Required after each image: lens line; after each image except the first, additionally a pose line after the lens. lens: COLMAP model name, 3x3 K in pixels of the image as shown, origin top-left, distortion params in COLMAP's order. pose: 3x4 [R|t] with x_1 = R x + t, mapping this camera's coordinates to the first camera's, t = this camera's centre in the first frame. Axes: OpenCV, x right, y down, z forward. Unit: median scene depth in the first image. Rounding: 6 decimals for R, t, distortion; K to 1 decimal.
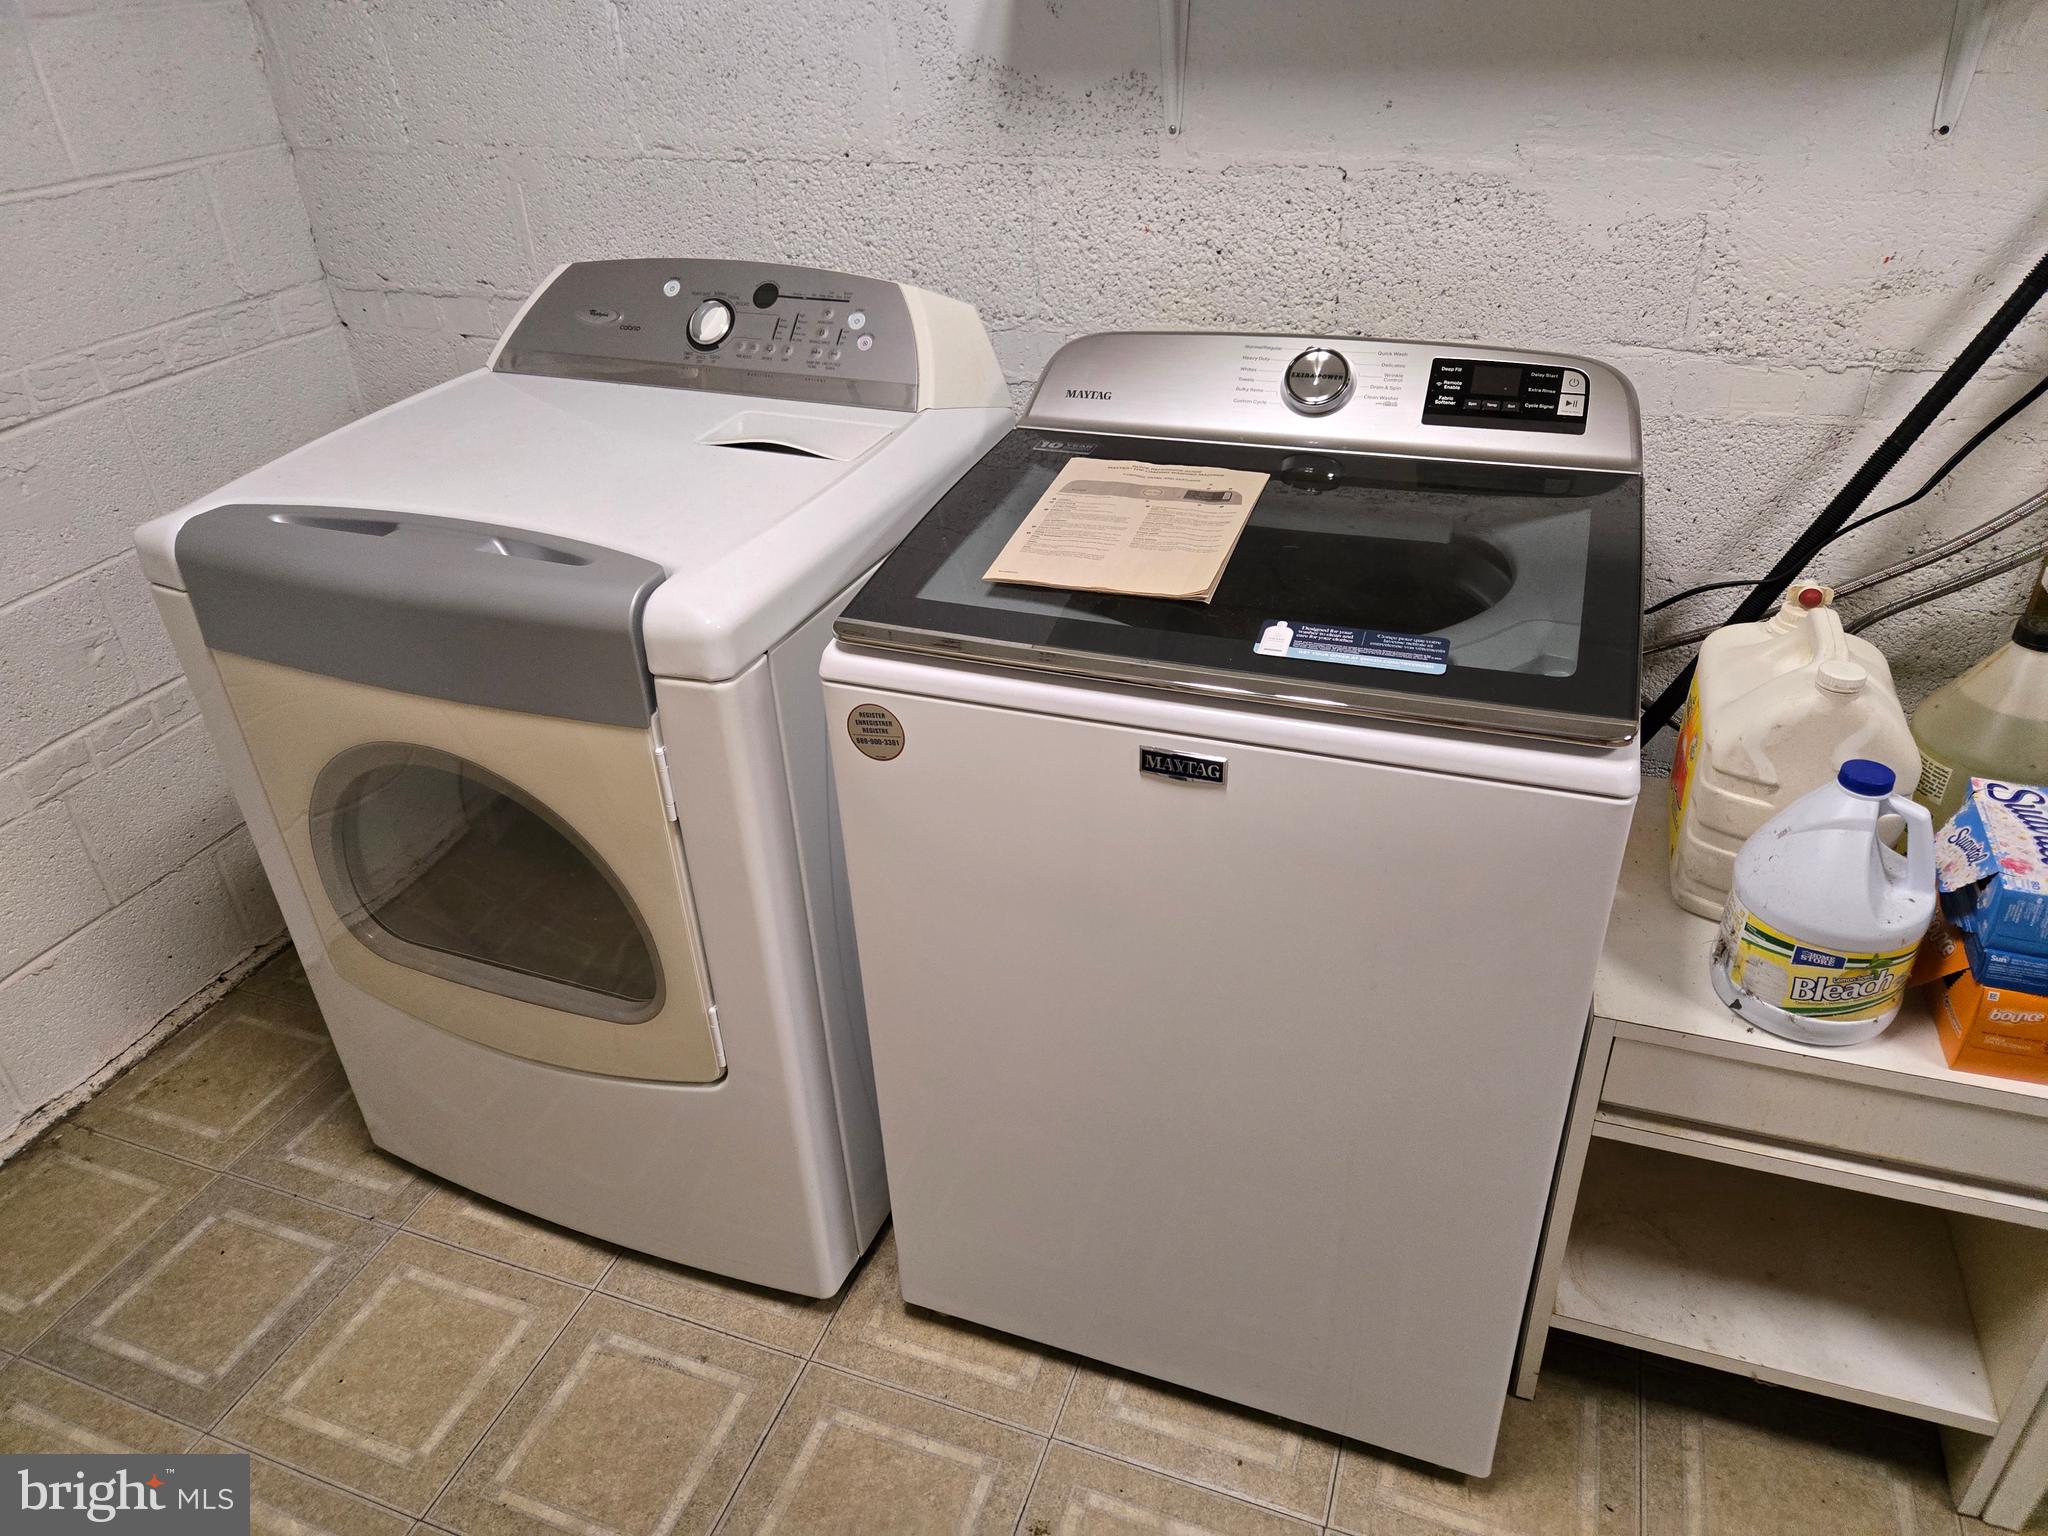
lens RADIAL K [[1378.5, 0, 1019.8], [0, 1378.5, 765.9], [0, 0, 1]] dist [0.047820, -0.014900]
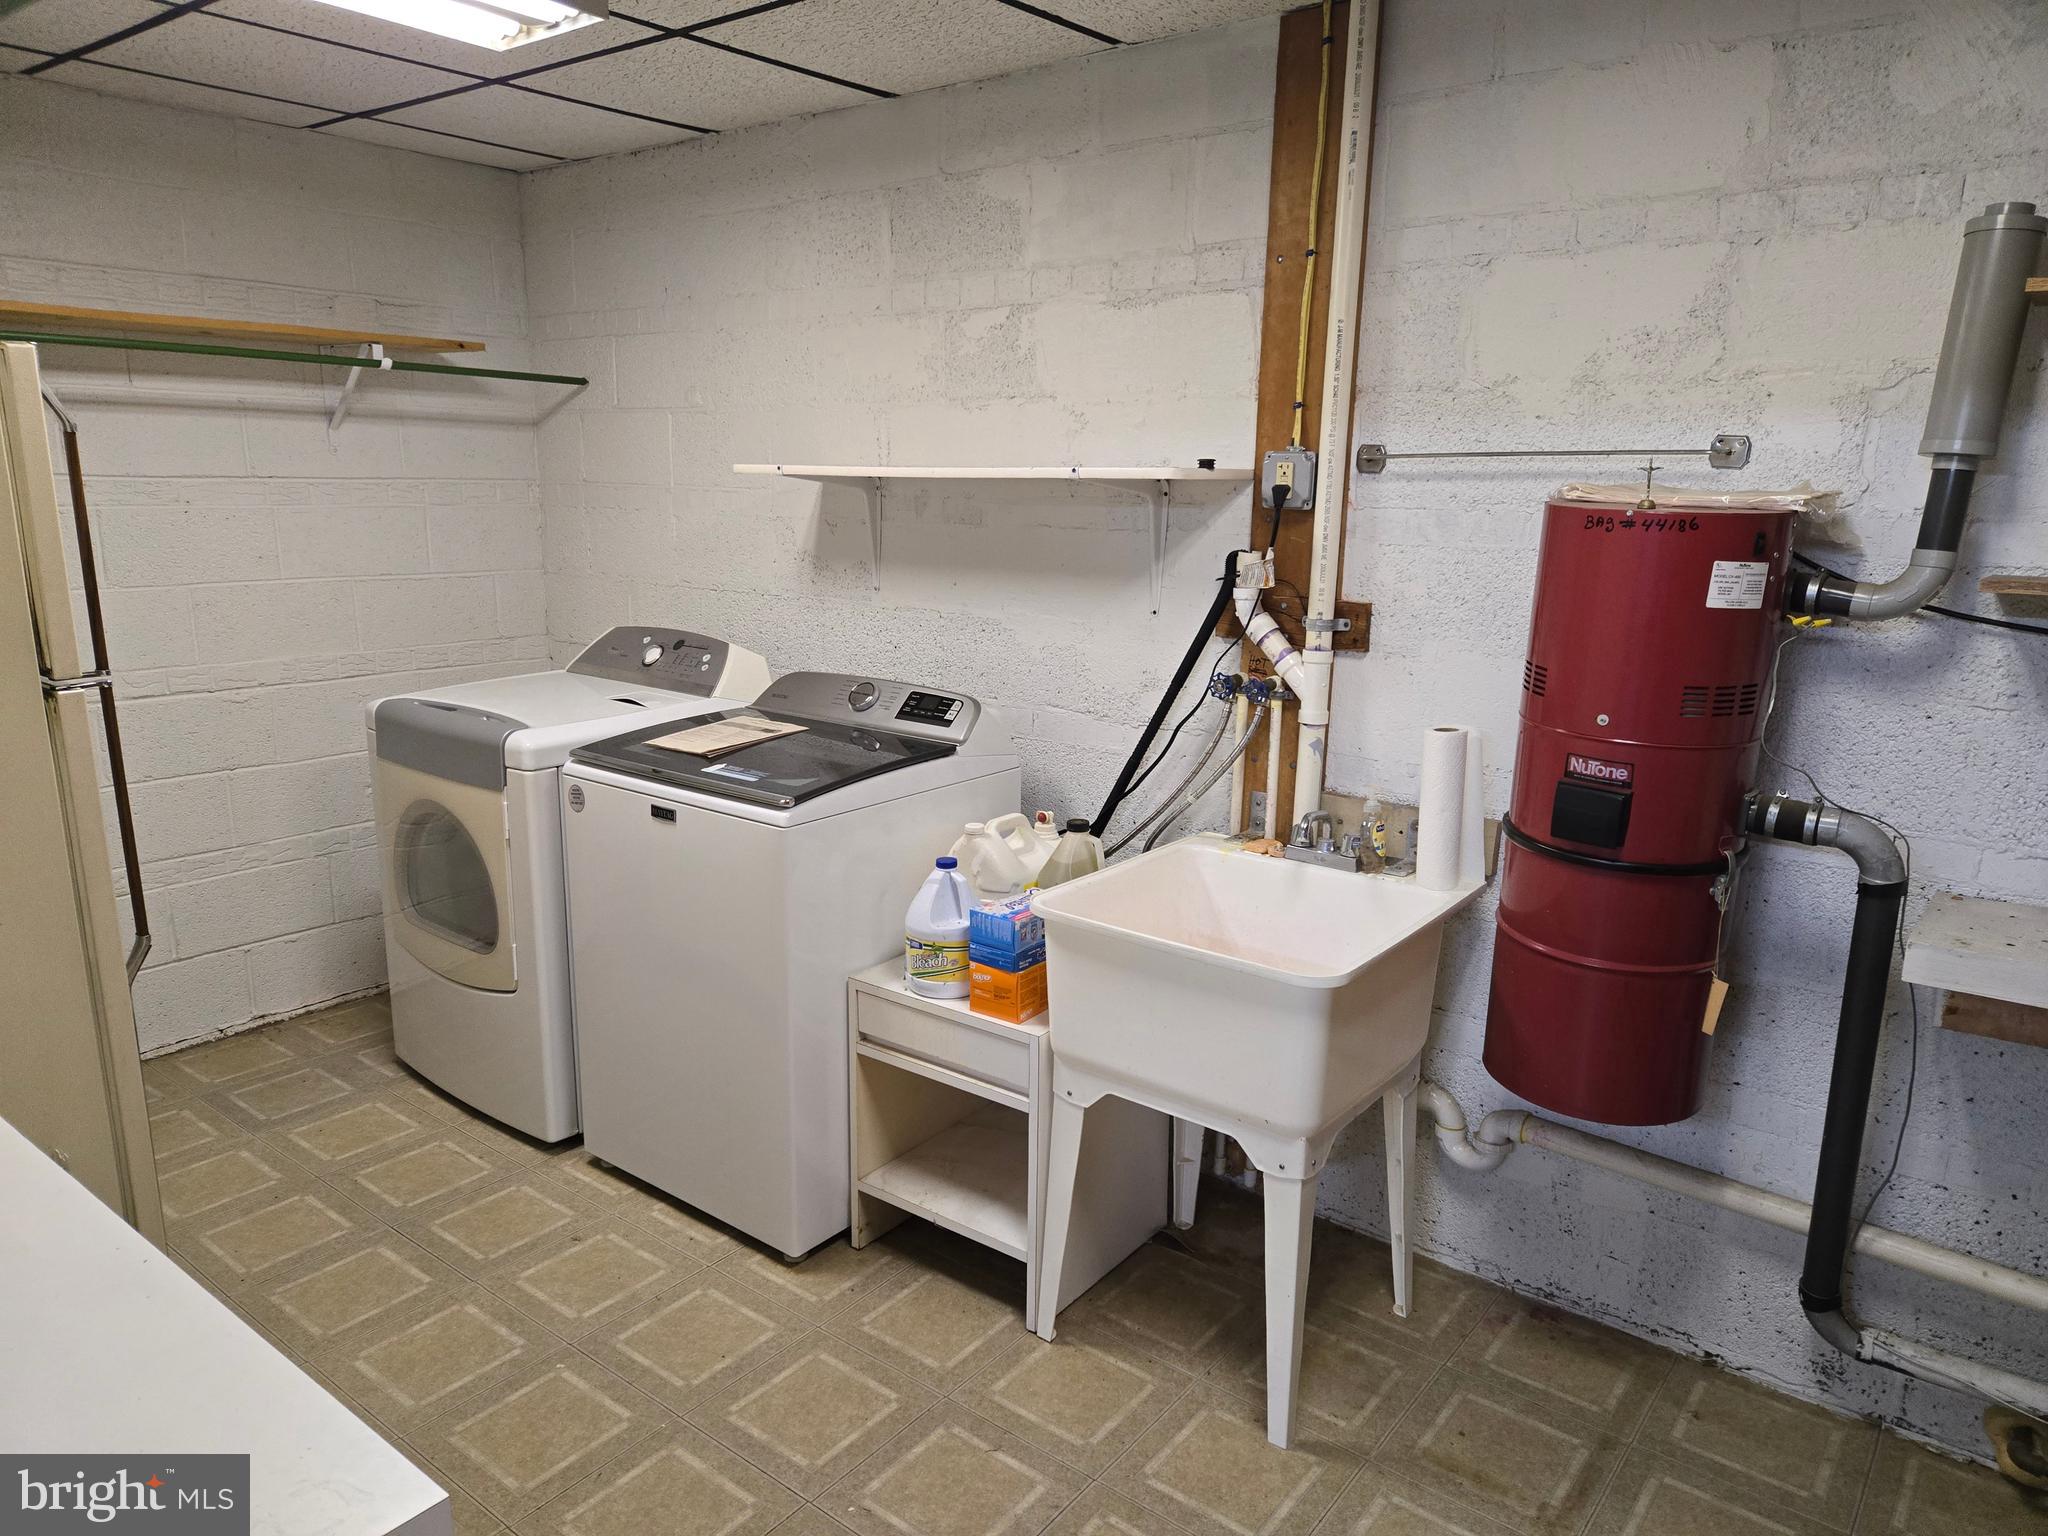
lens RADIAL K [[1378.5, 0, 1028.6], [0, 1378.5, 780.1], [0, 0, 1]] dist [0.047820, -0.014900]
pose [[0.950664, 0.117624, -0.287059, 1.018025], [-0.203534, 0.934821, -0.291005, 0.373415], [0.234119, 0.335074, 0.912641, -0.748955]]
